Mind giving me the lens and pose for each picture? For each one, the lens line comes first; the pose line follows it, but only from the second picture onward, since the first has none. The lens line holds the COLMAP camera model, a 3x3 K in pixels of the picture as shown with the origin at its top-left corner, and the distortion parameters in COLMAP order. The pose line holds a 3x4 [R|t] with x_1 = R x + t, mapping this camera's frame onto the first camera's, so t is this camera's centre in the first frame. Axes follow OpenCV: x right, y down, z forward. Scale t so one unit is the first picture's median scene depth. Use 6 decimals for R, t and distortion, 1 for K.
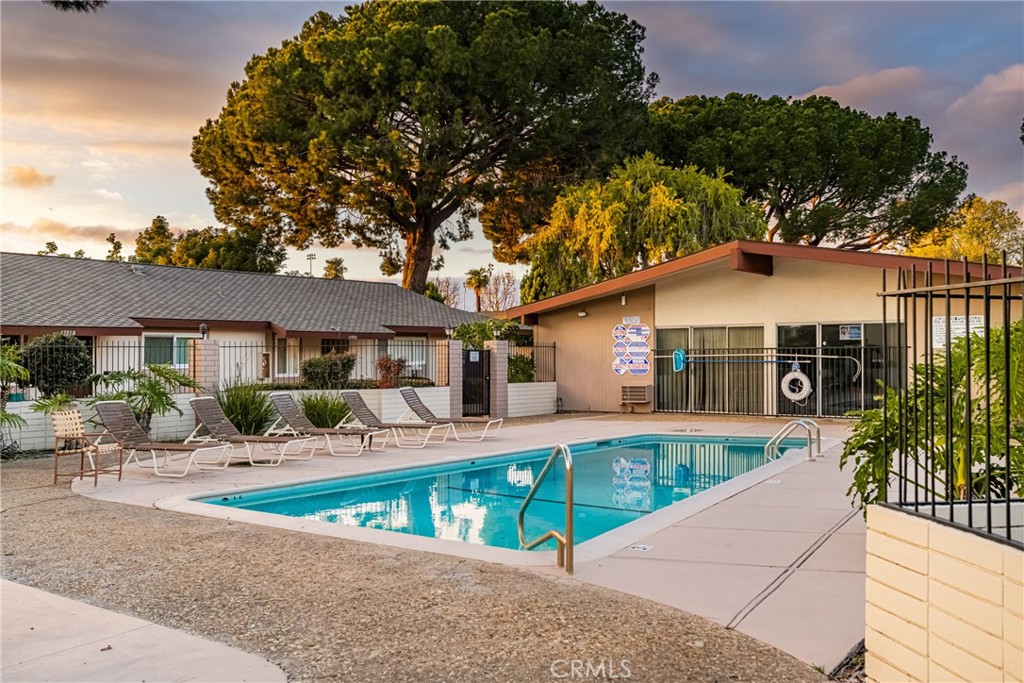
lens RADIAL K [[910.7, 0, 513.3], [0, 910.7, 349.7], [0, 0, 1]] dist [0.003029, -0.003052]
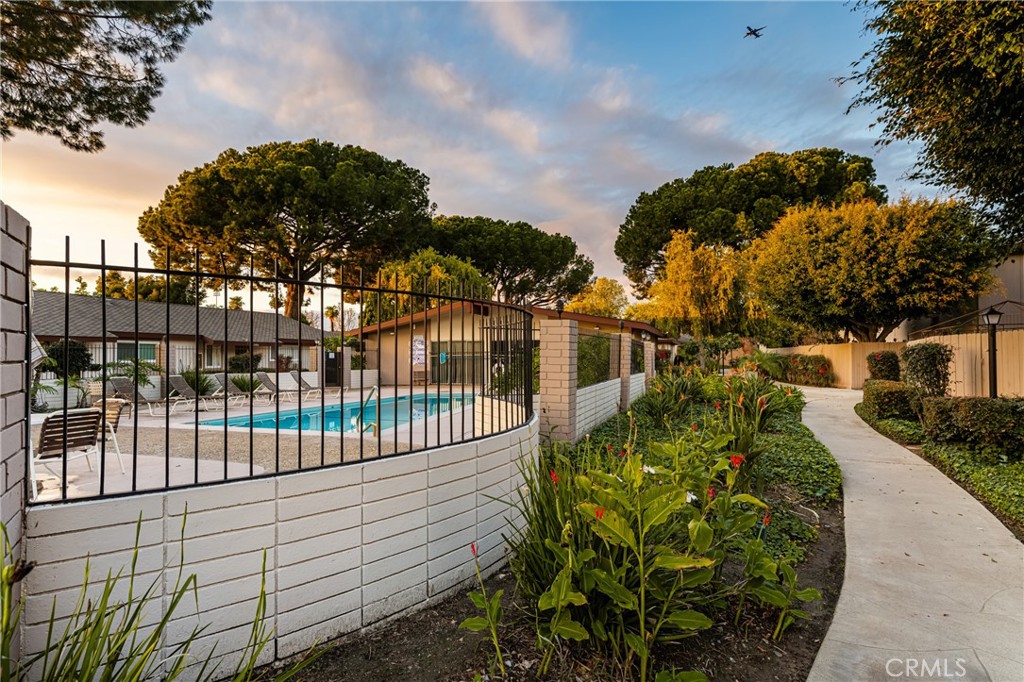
lens RADIAL K [[531.1, 0, 533.9], [0, 531.1, 363.3], [0, 0, 1]] dist [0.001665, -0.002547]
pose [[0.947414, -0.002300, 0.320003, 0.000812], [-0.002474, 0.999892, 0.014513, 0.004401], [-0.320001, -0.014542, 0.947306, -0.098070]]
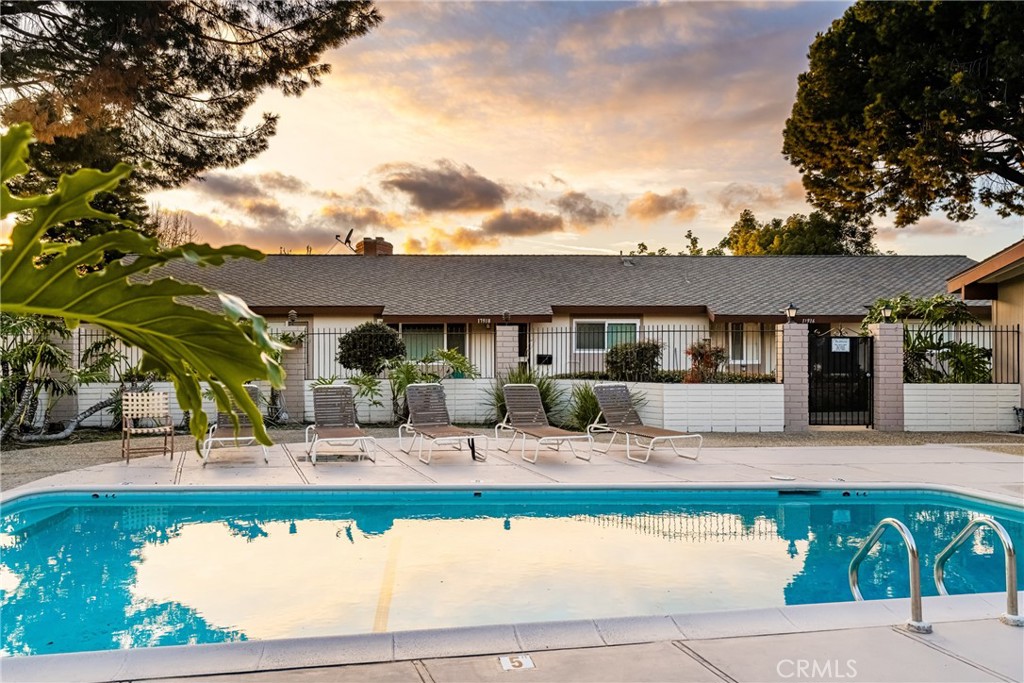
lens RADIAL K [[772.4, 0, 513.2], [0, 772.4, 339.5], [0, 0, 1]] dist [-0.000120, -0.002606]
pose [[0.629355, 0.006055, -0.777094, 0.157836], [0.001073, 0.999962, 0.008661, -0.001708], [0.777117, -0.006285, 0.629325, 0.223127]]
